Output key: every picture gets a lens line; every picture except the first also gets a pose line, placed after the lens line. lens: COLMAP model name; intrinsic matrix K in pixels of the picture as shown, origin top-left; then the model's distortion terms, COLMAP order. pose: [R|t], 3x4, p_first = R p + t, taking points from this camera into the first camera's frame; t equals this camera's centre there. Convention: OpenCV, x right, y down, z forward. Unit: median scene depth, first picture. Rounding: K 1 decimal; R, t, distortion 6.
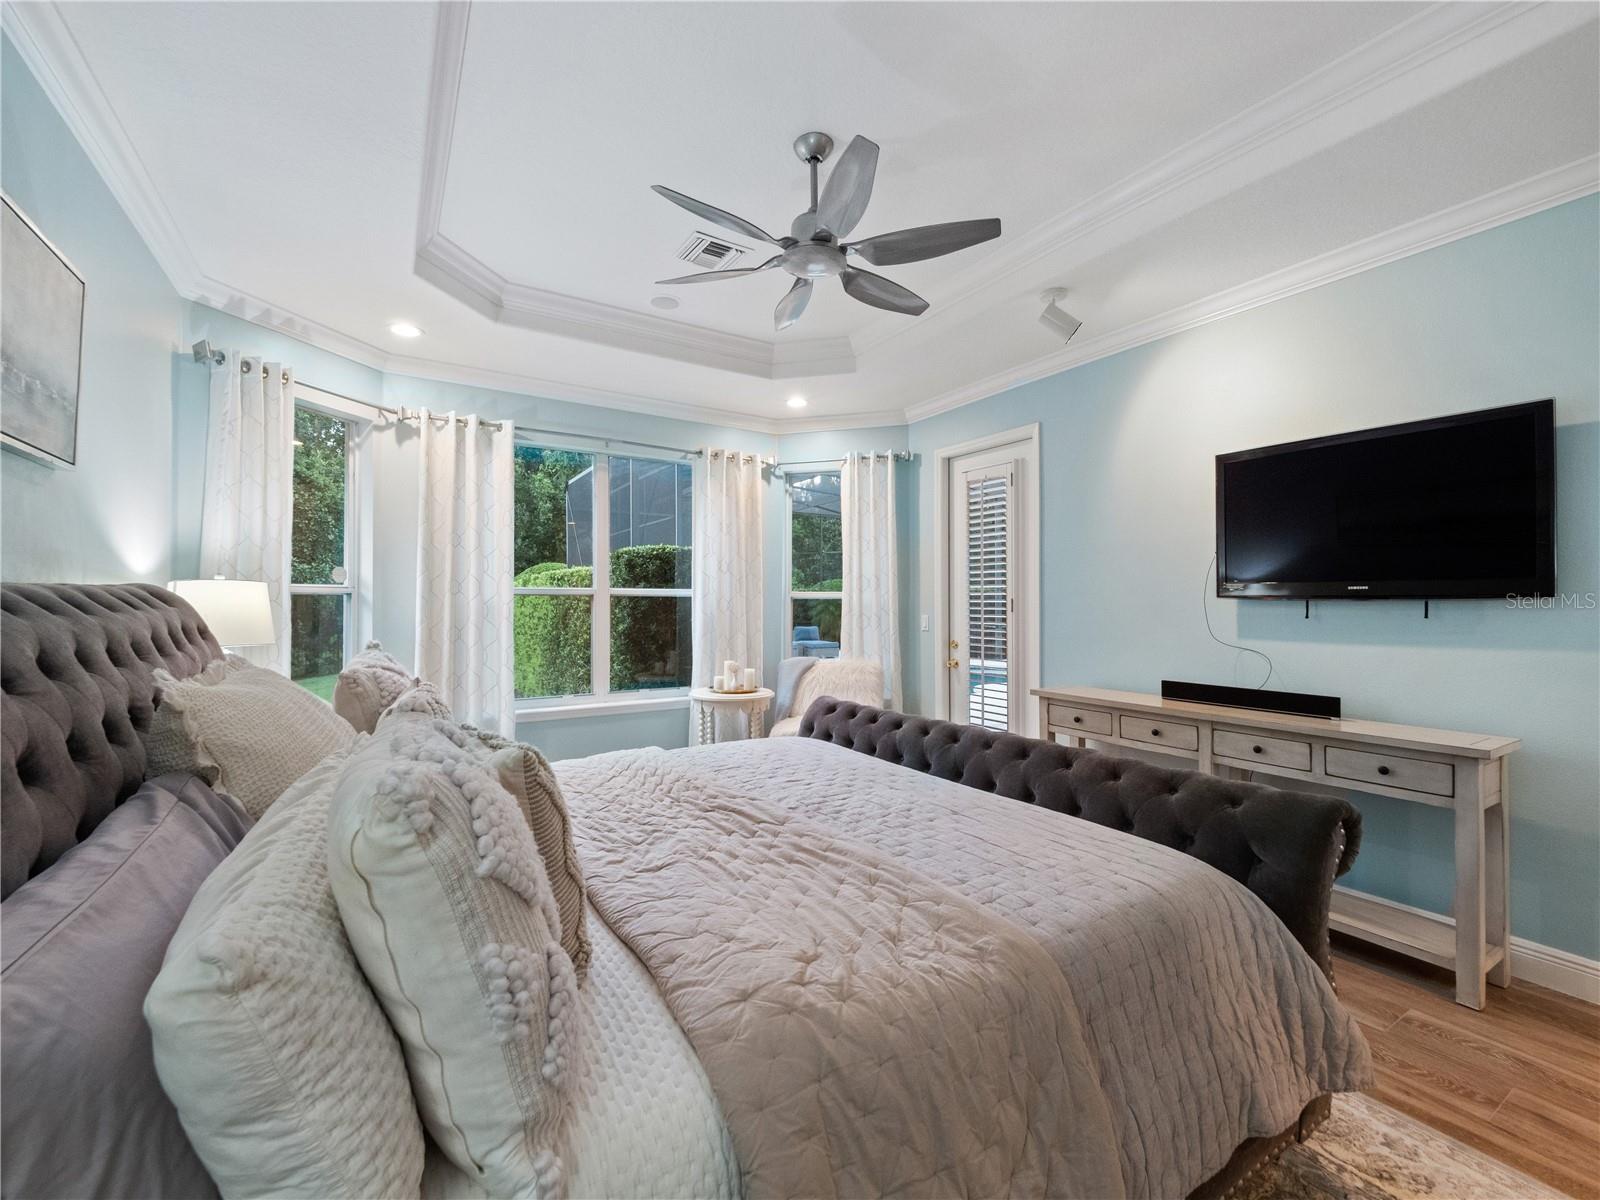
lens RADIAL K [[687.1, 0, 792.8], [0, 687.1, 601.3], [0, 0, 1]] dist [-0.000697, -0.005334]
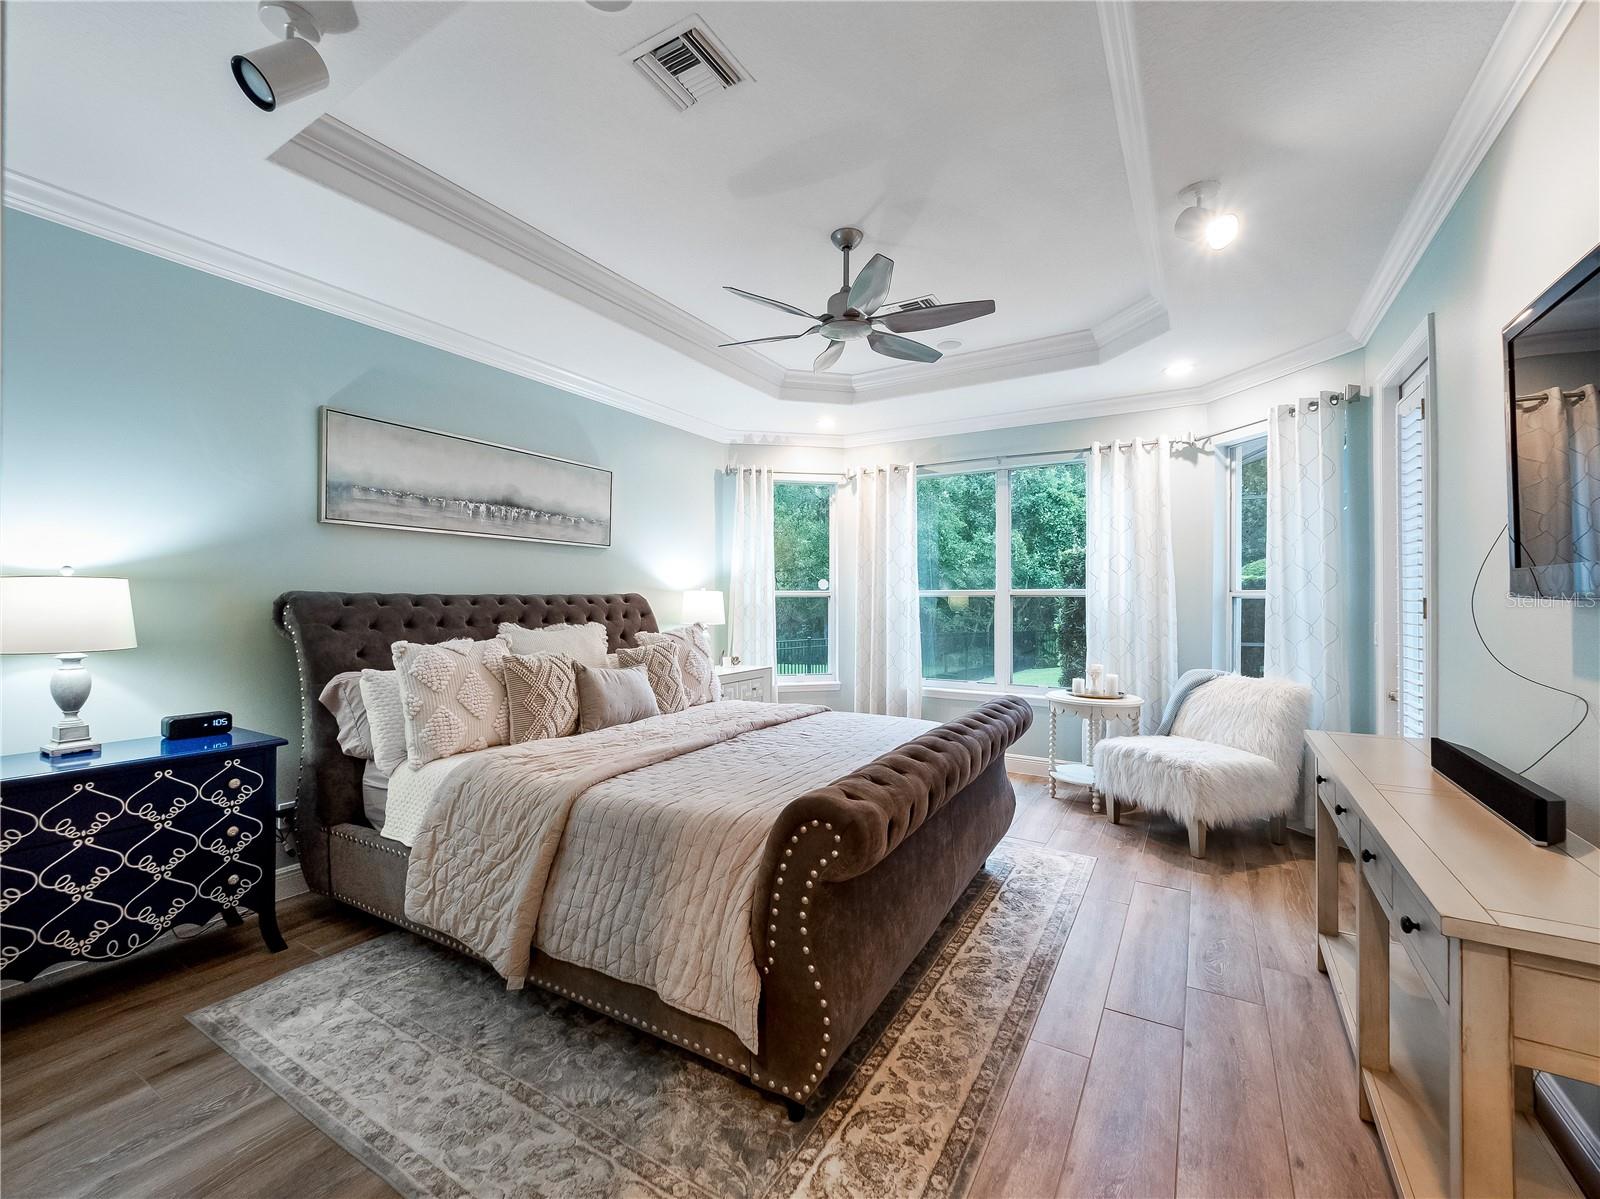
lens RADIAL K [[687.1, 0, 787.9], [0, 687.1, 593.5], [0, 0, 1]] dist [-0.000697, -0.005334]
pose [[0.427402, -0.007223, -0.904033, 0.617436], [-0.004167, 0.999942, -0.009959, 0.000679], [0.904052, 0.008024, 0.427347, 0.213824]]
